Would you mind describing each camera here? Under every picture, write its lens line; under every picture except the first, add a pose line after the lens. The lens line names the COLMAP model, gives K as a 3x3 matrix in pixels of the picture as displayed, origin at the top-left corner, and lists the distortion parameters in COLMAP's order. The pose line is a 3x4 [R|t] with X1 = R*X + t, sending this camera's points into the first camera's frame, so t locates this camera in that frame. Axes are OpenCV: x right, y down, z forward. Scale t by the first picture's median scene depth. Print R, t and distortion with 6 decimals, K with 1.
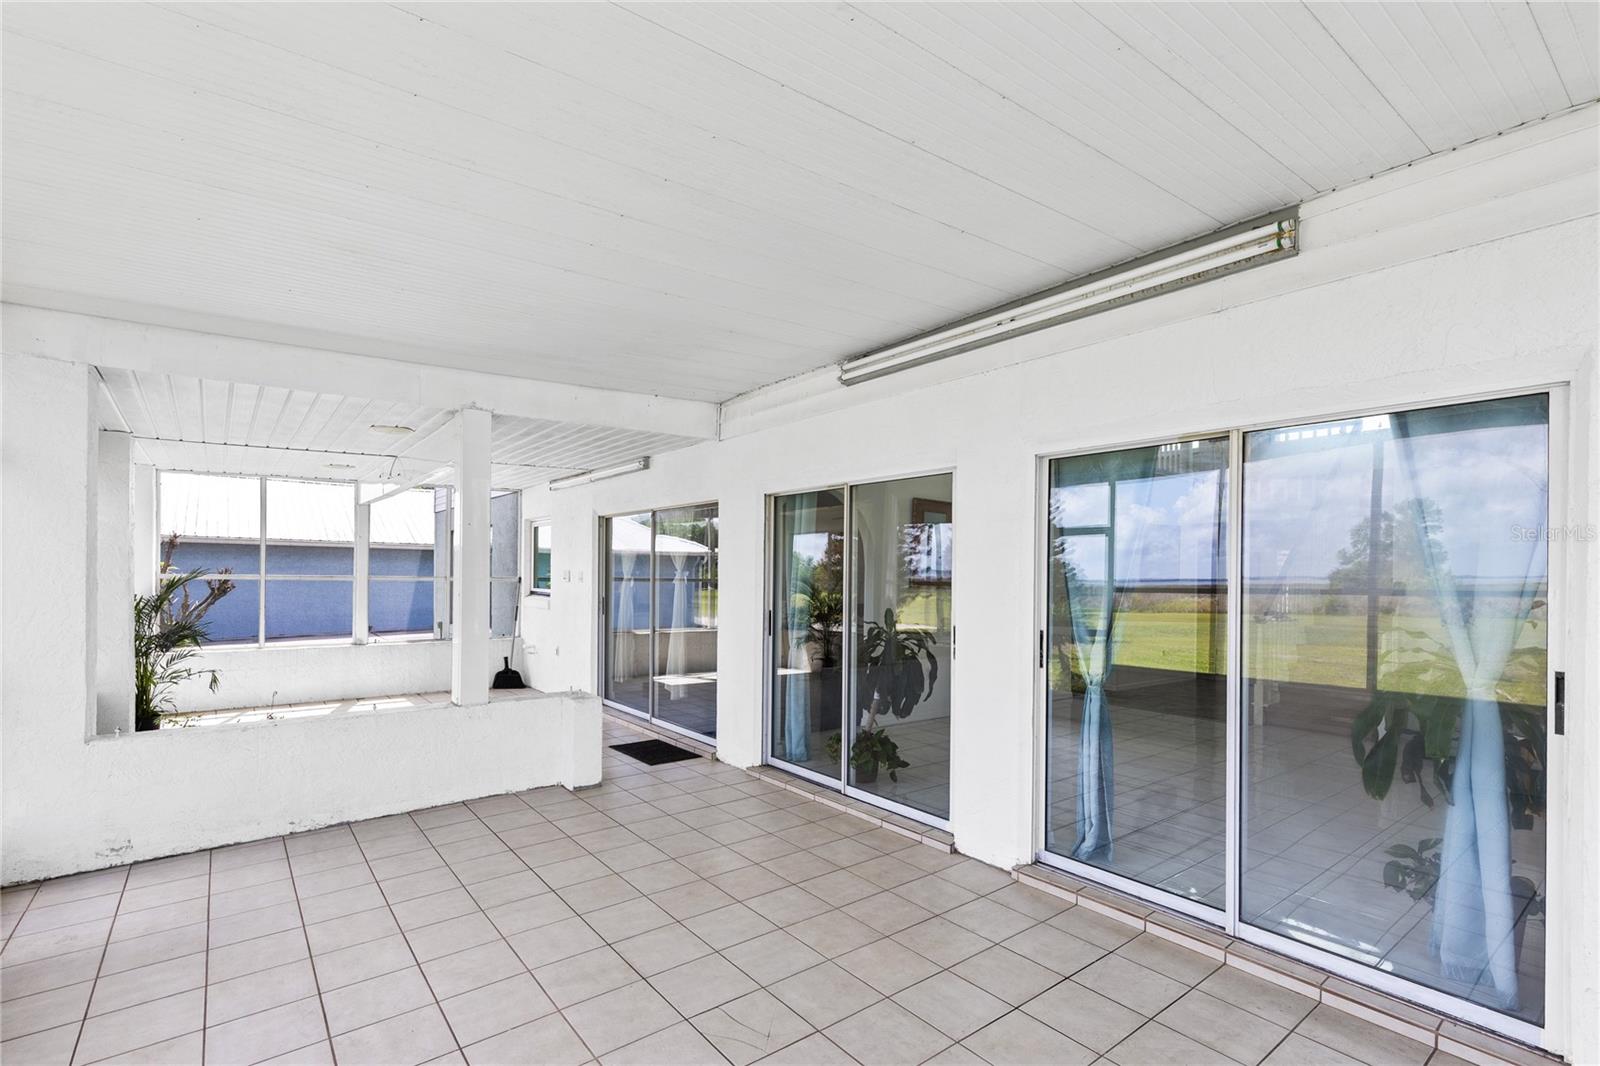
lens RADIAL K [[730.7, 0, 797.3], [0, 730.7, 583.9], [0, 0, 1]] dist [0.001250, 0.000151]
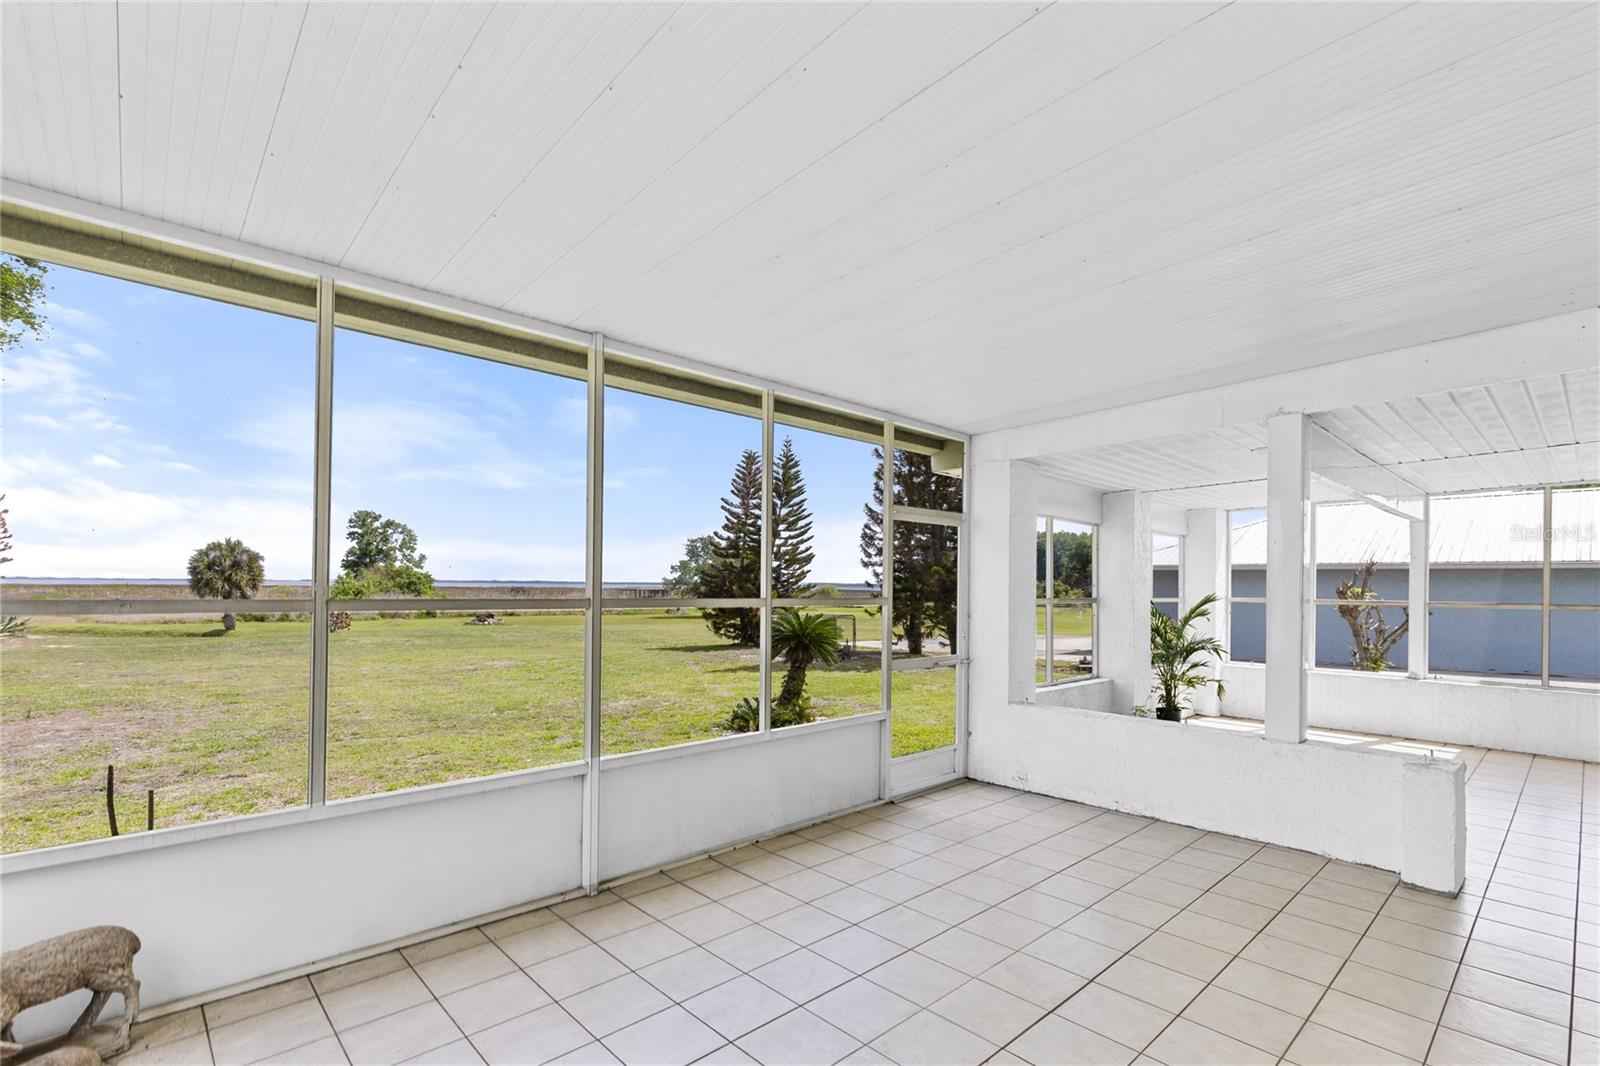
lens RADIAL K [[730.7, 0, 797.3], [0, 730.7, 583.9], [0, 0, 1]] dist [0.001250, 0.000151]
pose [[0.076795, -0.016232, -0.996915, 0.400915], [-0.021875, 0.999599, -0.017961, 0.001243], [0.996807, 0.023187, 0.076410, 0.319028]]
